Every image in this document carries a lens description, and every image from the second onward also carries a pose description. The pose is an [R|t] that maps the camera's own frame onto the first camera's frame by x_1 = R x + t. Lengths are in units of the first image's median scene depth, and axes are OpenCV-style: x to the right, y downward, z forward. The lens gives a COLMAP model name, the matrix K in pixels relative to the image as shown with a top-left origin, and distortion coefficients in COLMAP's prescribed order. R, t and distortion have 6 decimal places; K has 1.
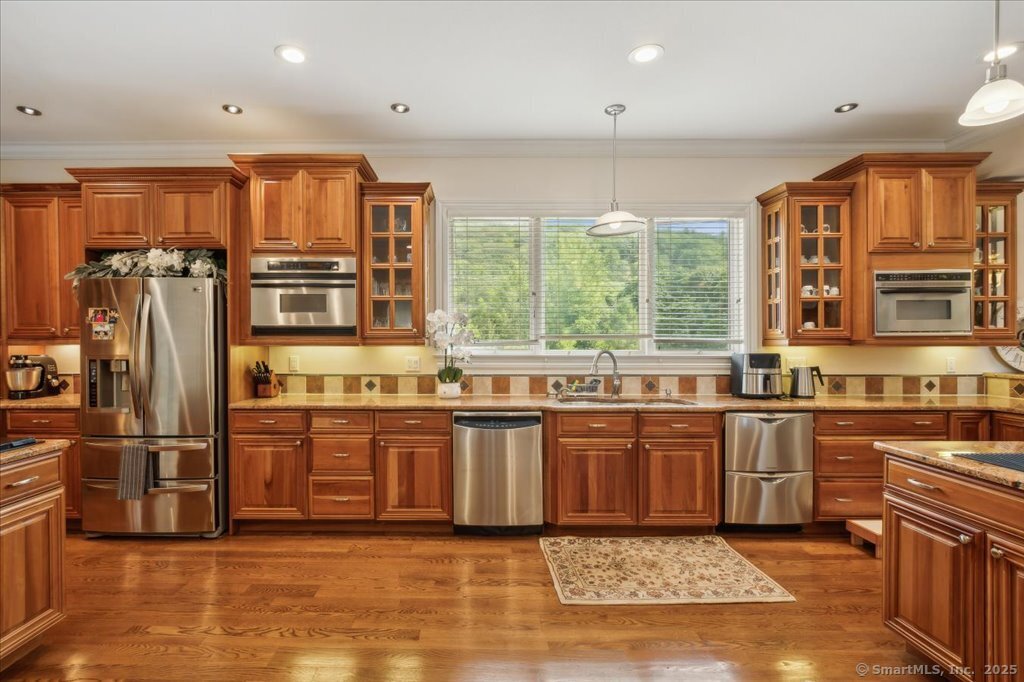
lens RADIAL K [[462.9, 0, 512.0], [0, 462.9, 341.0], [0, 0, 1]] dist [0.000098, -0.000007]
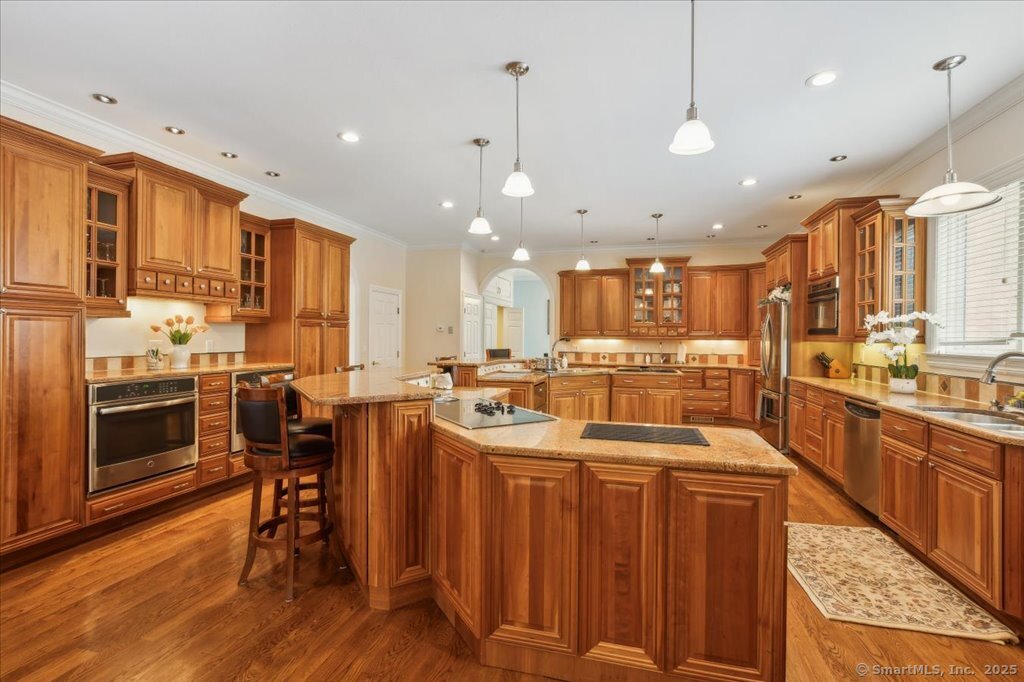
lens RADIAL K [[462.9, 0, 512.0], [0, 462.9, 341.0], [0, 0, 1]] dist [0.000098, -0.000007]
pose [[-0.260028, 0.008042, -0.965568, 1.296257], [-0.008558, 0.999907, 0.010632, 0.002098], [0.965563, 0.011028, -0.259935, 0.487345]]
